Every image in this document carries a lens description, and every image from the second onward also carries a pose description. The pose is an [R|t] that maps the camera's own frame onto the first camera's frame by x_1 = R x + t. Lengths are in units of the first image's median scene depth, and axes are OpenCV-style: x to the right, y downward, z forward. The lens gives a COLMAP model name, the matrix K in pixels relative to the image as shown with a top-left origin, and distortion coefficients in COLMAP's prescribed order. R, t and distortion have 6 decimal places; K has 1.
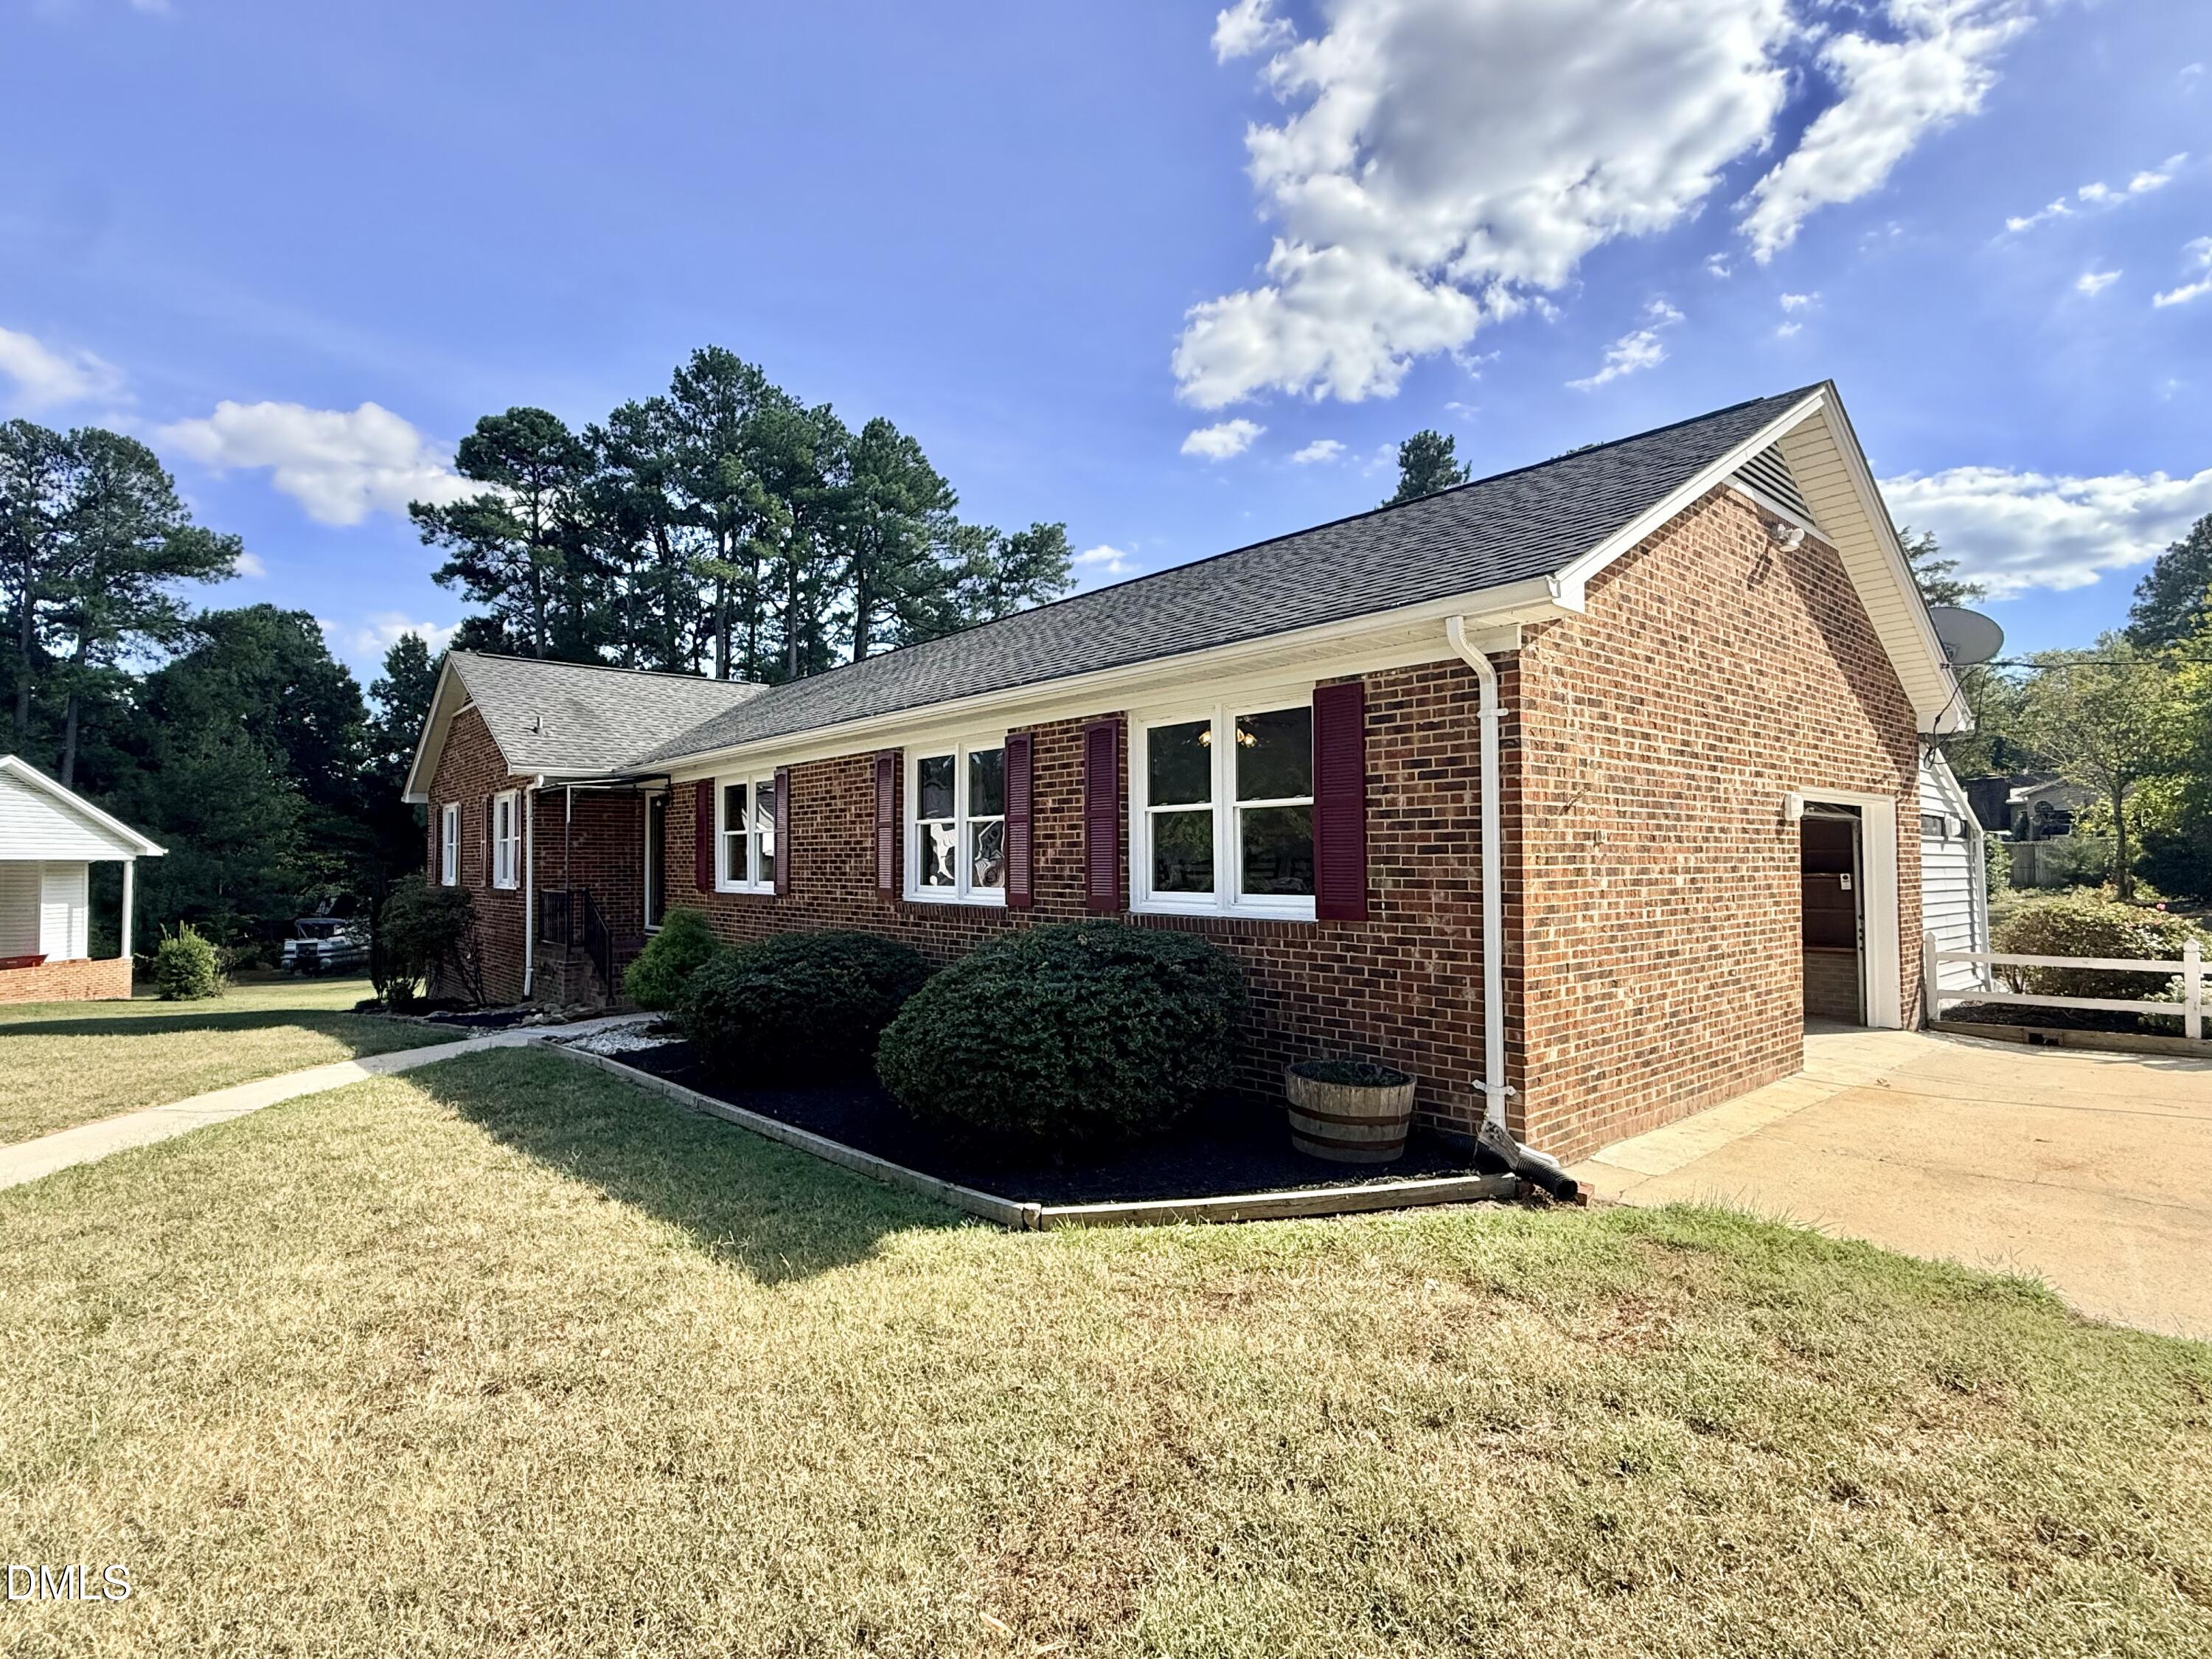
lens RADIAL K [[1114.8, 0, 1106.0], [0, 1114.8, 829.5], [0, 0, 1]] dist [-0.000044, -0.000029]
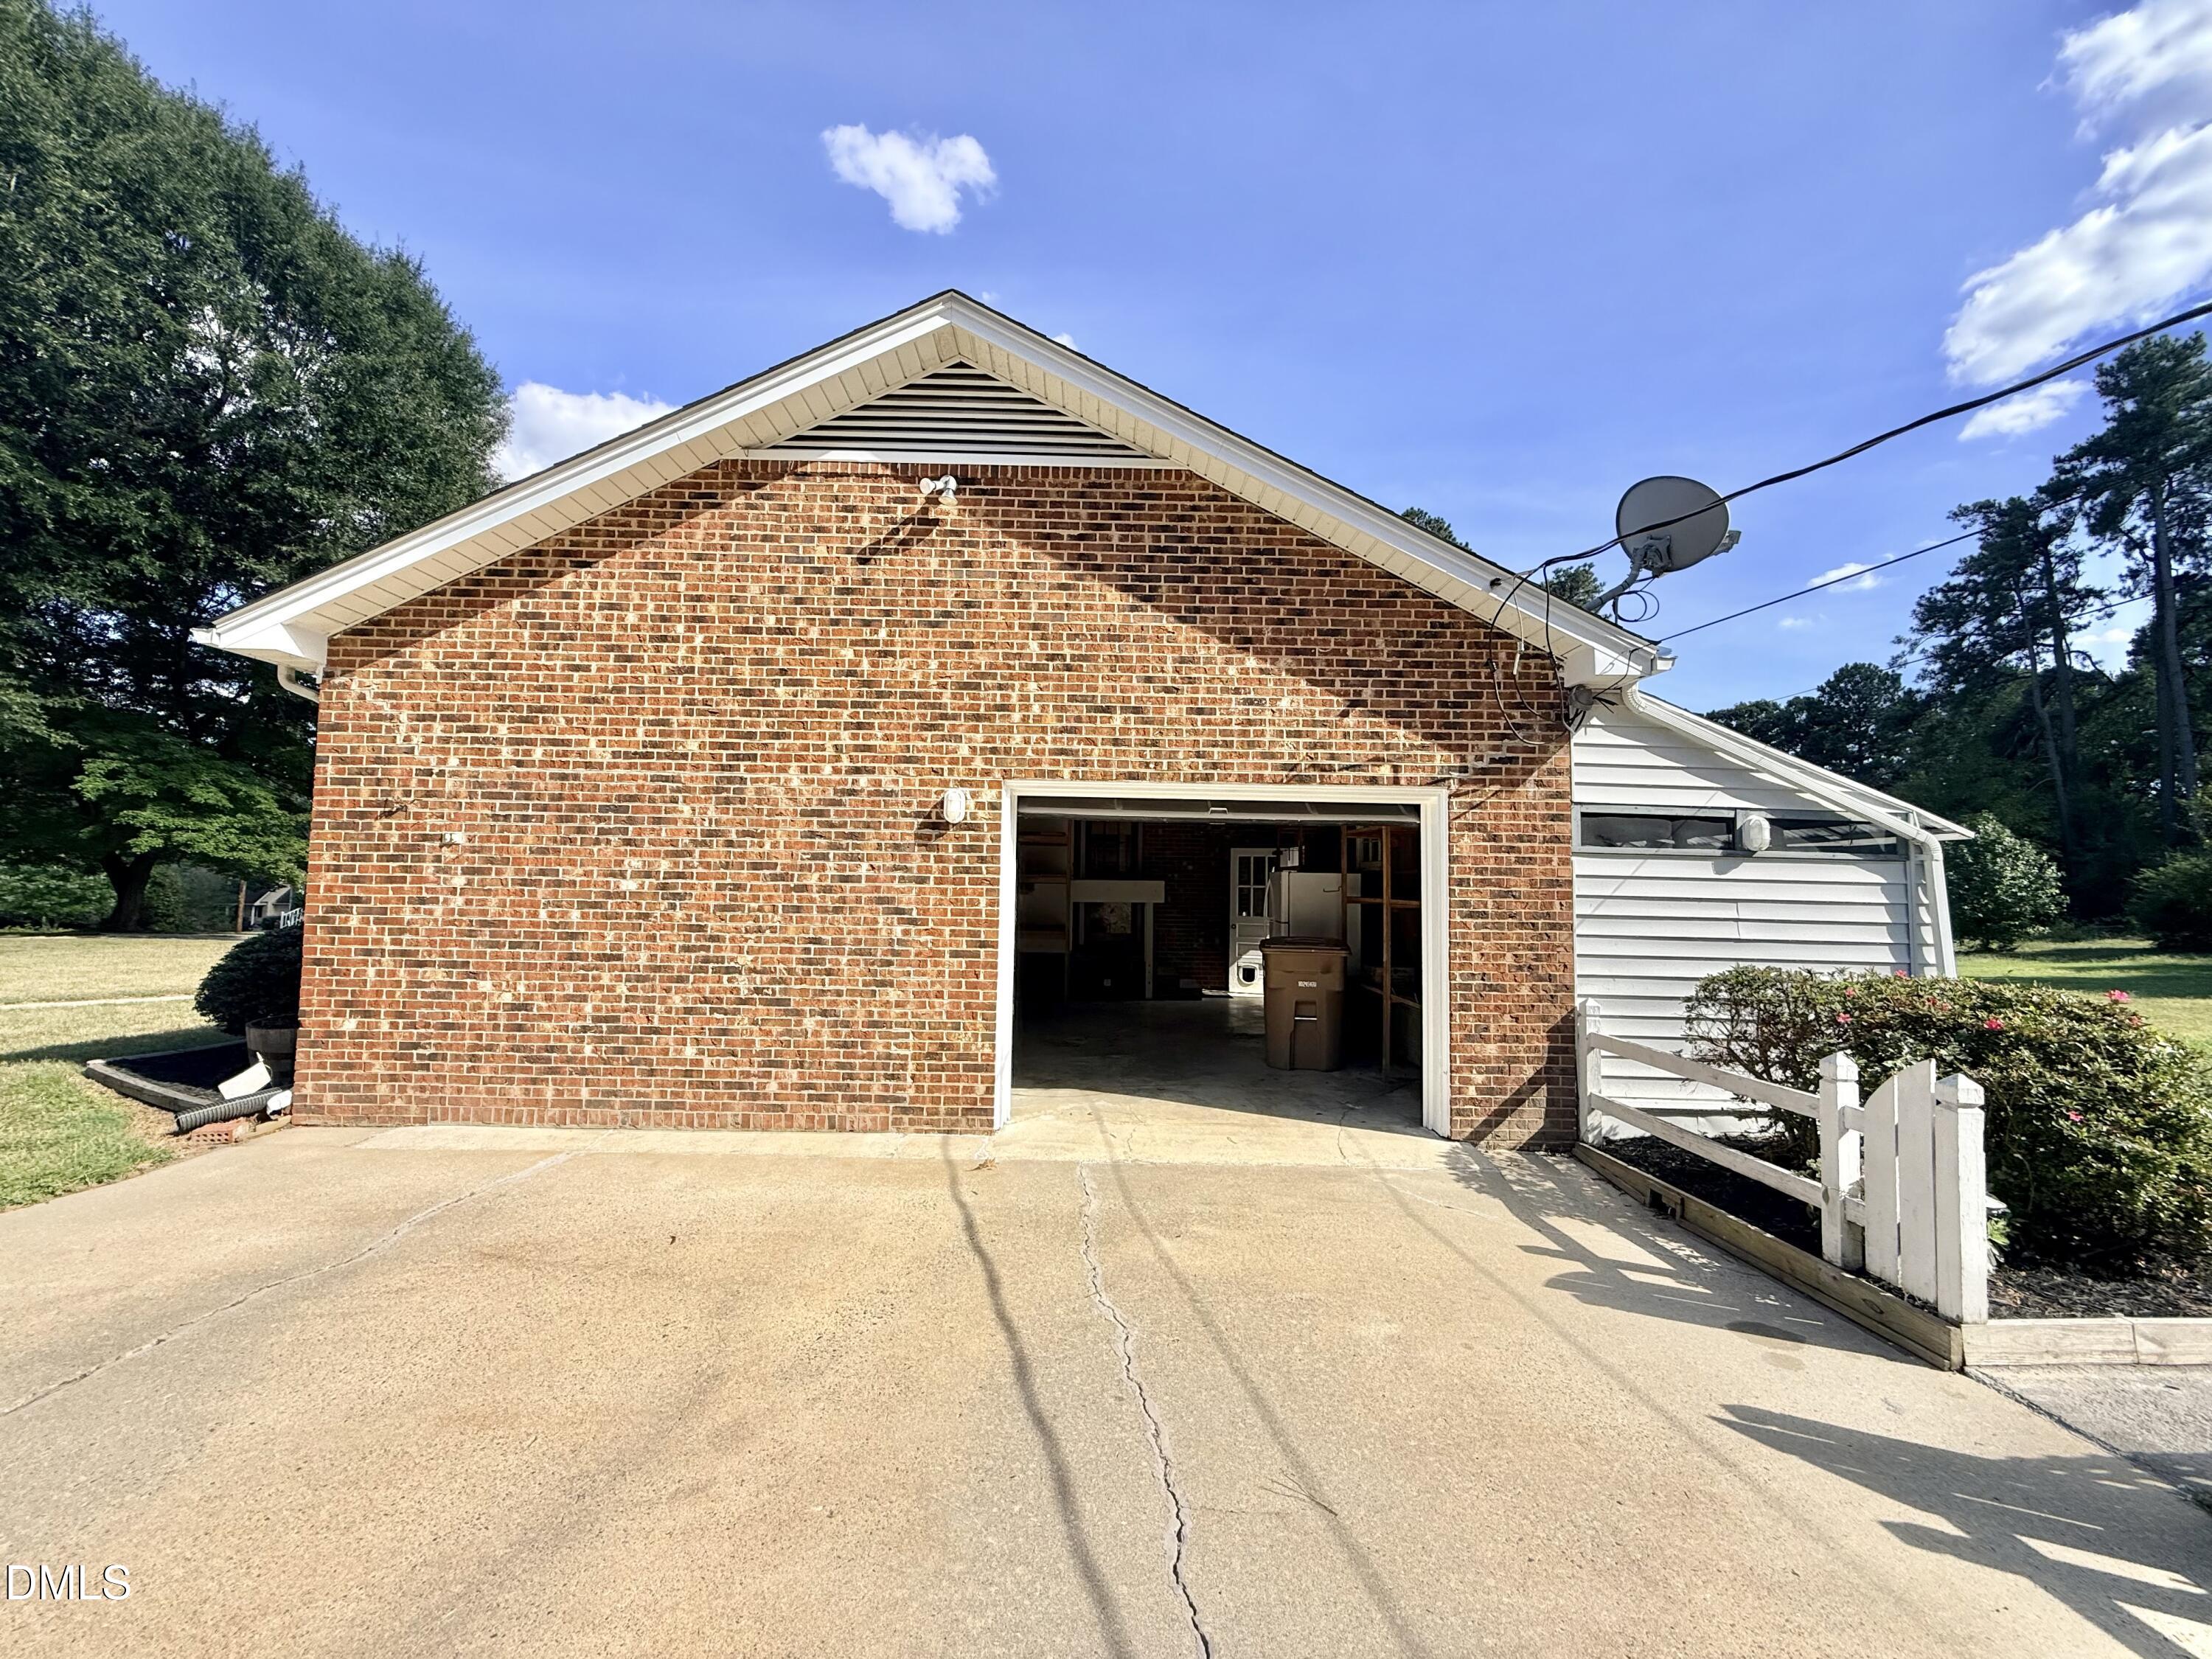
lens RADIAL K [[872.0, 0, 1106.0], [0, 872.0, 817.1], [0, 0, 1]] dist [0.018806, 0.000082]
pose [[0.742487, -0.025506, -0.669375, 0.873833], [-0.005055, 0.999033, -0.043675, 0.011511], [0.669841, 0.035812, 0.741640, 0.459047]]
